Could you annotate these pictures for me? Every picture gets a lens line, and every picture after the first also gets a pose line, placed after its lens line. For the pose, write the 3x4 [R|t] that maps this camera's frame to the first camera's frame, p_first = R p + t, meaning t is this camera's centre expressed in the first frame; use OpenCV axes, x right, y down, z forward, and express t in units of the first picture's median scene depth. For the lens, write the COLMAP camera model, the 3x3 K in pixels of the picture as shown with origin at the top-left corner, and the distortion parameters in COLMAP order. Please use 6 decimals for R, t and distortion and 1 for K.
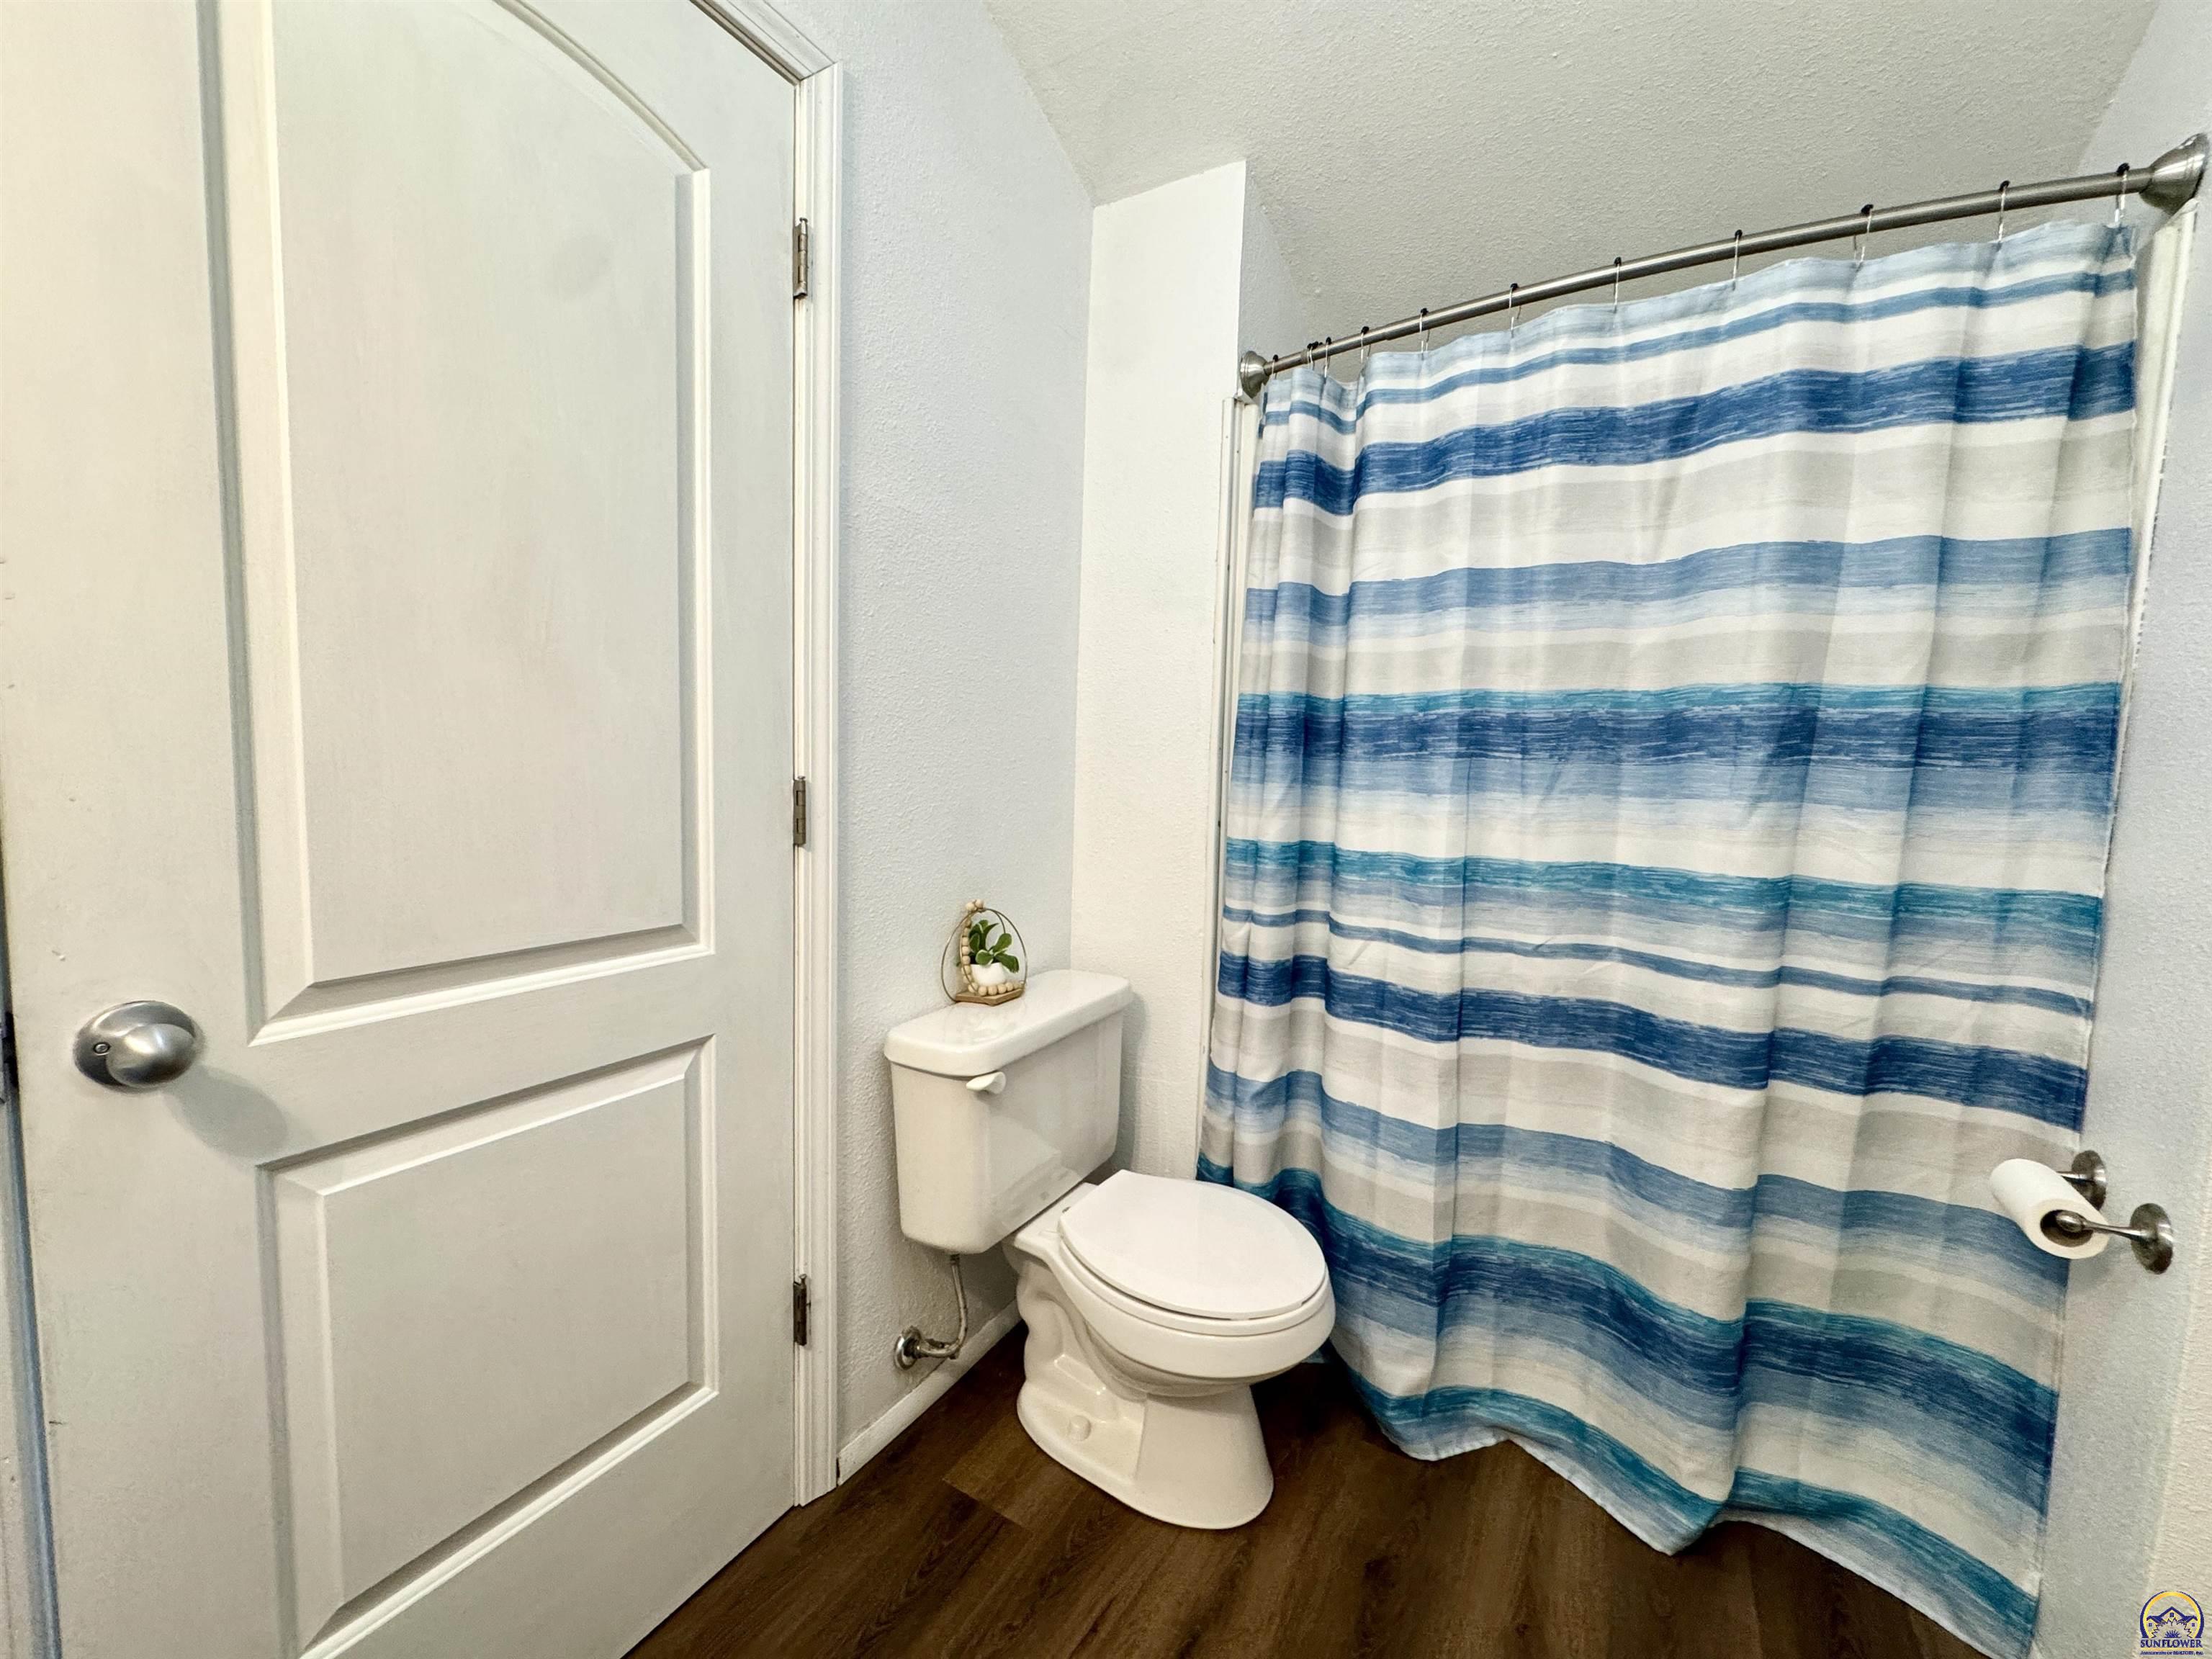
lens RADIAL K [[878.3, 0, 1106.0], [0, 878.3, 829.5], [0, 0, 1]] dist [-0.005460, 0.000414]
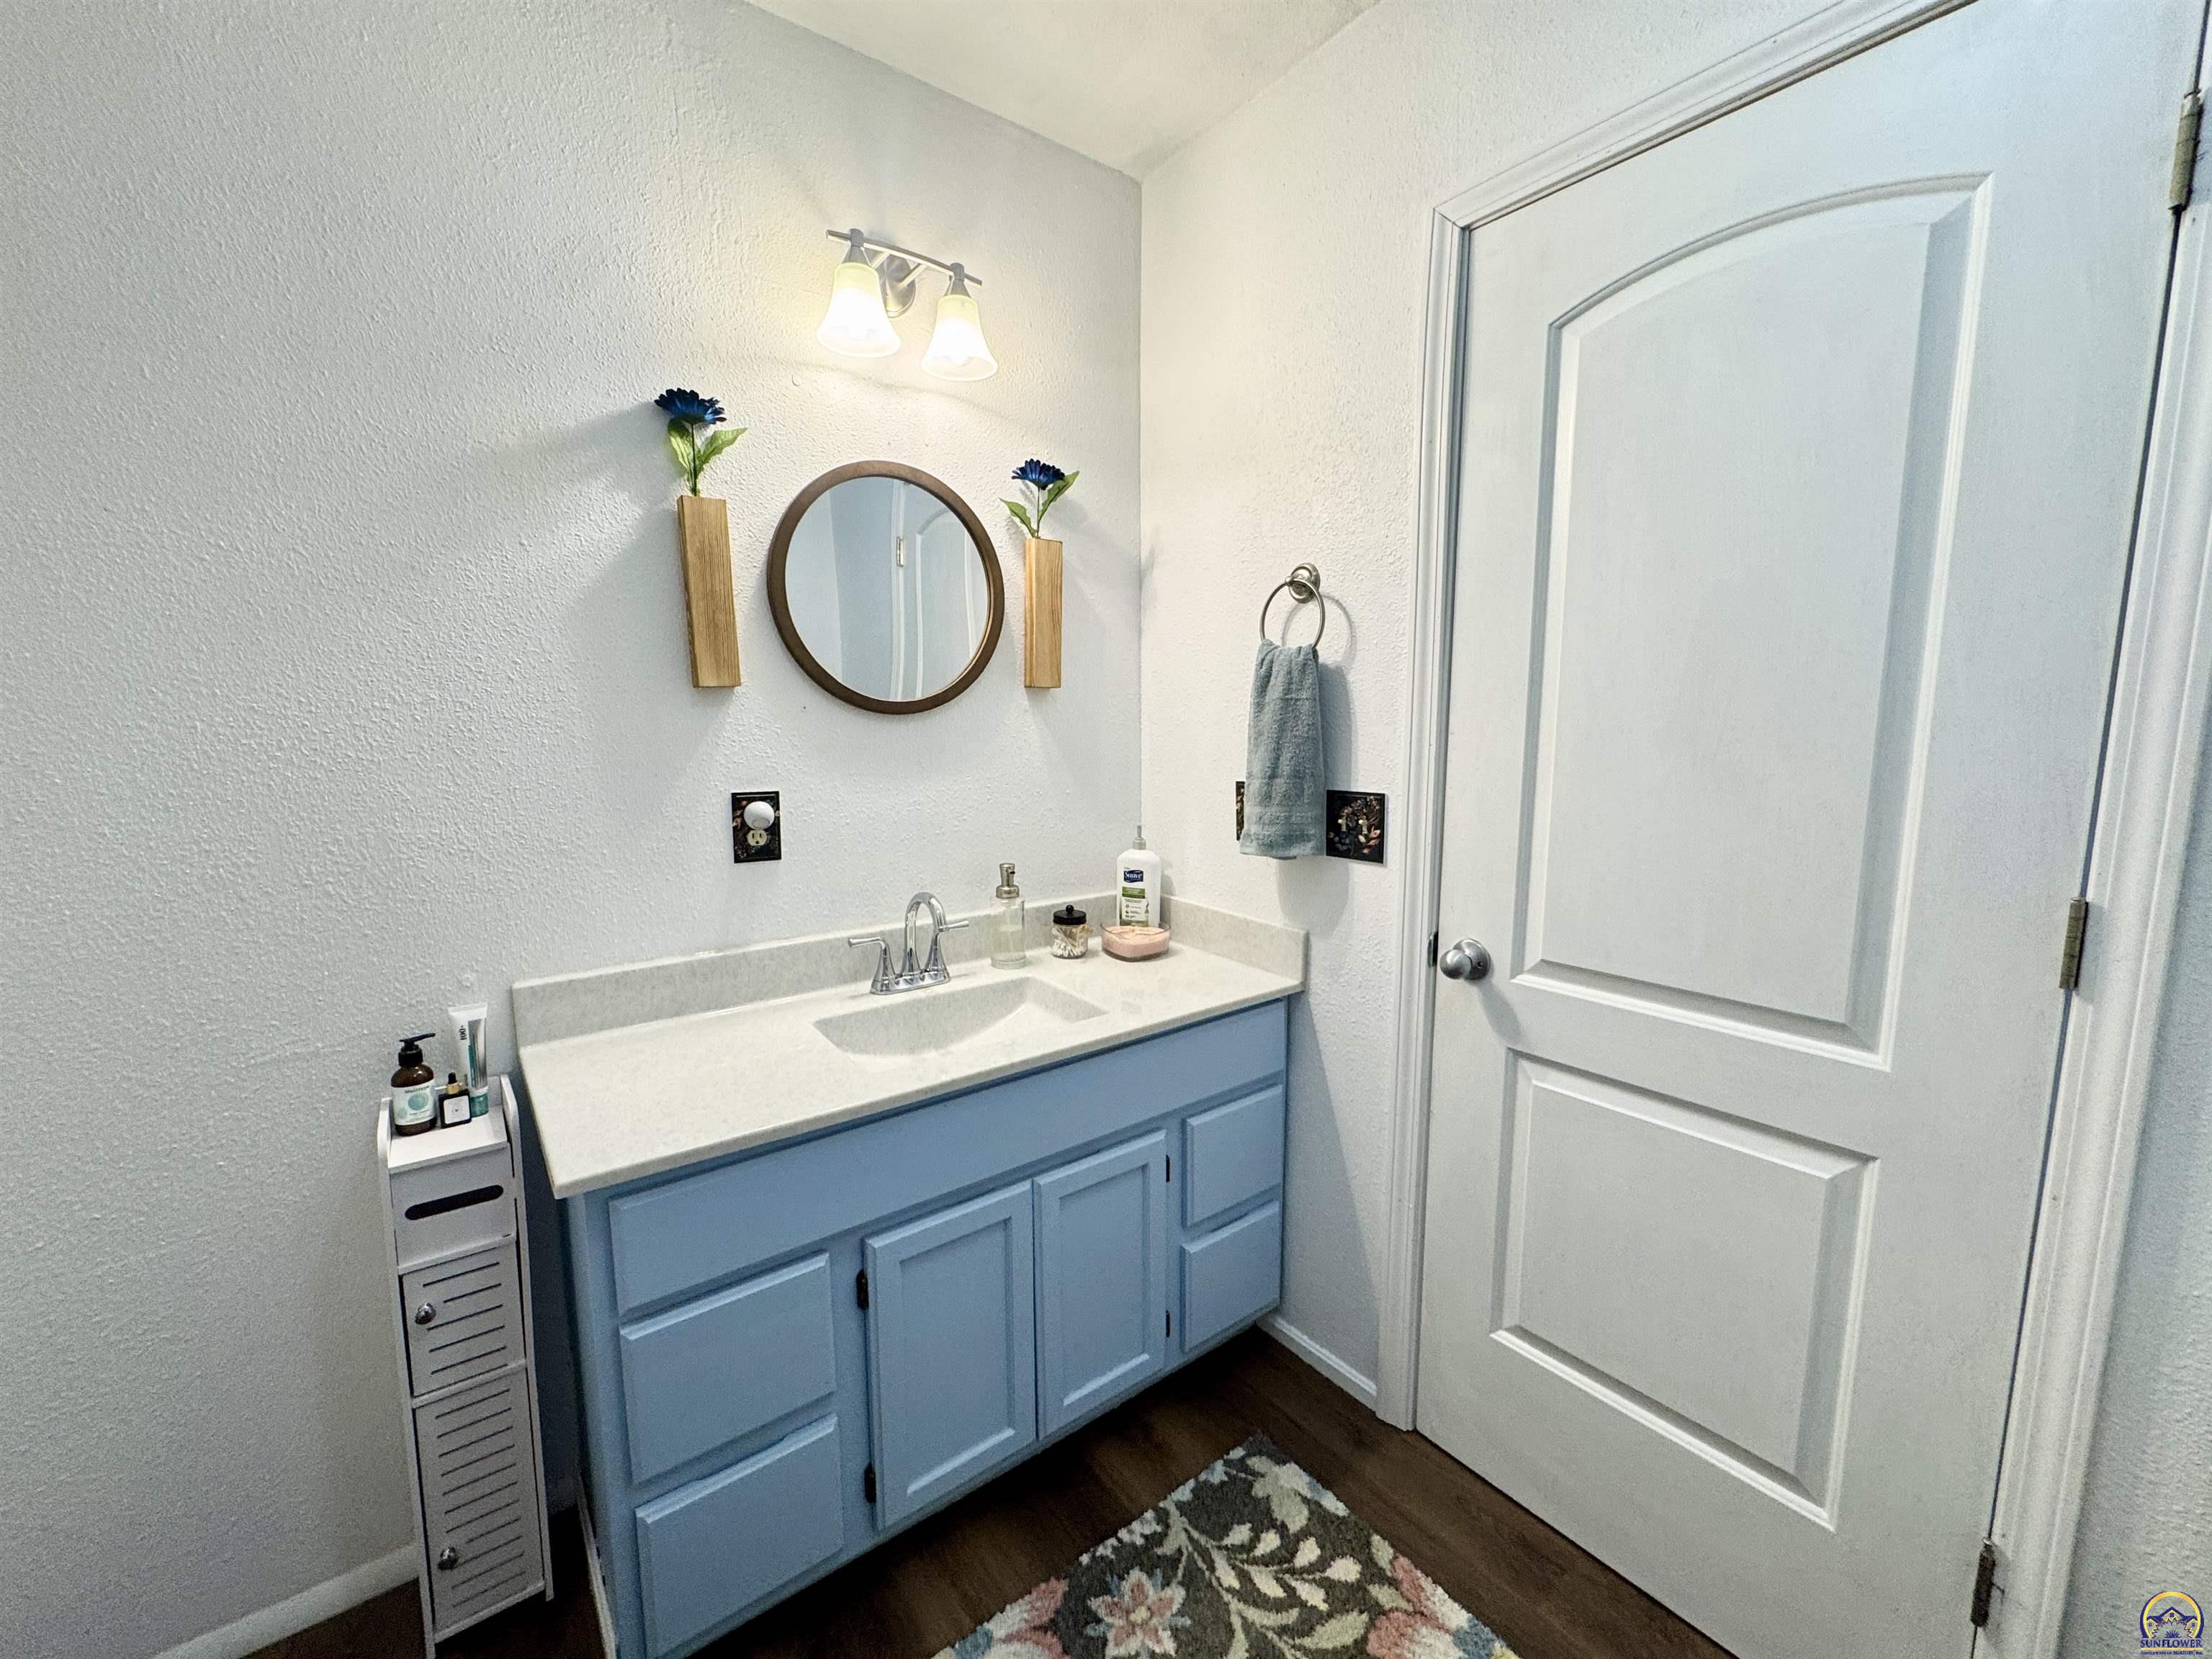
lens RADIAL K [[878.3, 0, 1106.0], [0, 878.3, 829.5], [0, 0, 1]] dist [-0.005460, 0.000414]
pose [[-0.366506, 0.093744, -0.925681, 0.709886], [-0.081199, 0.987893, 0.132193, -0.170956], [0.926866, 0.123614, -0.354456, 0.586649]]
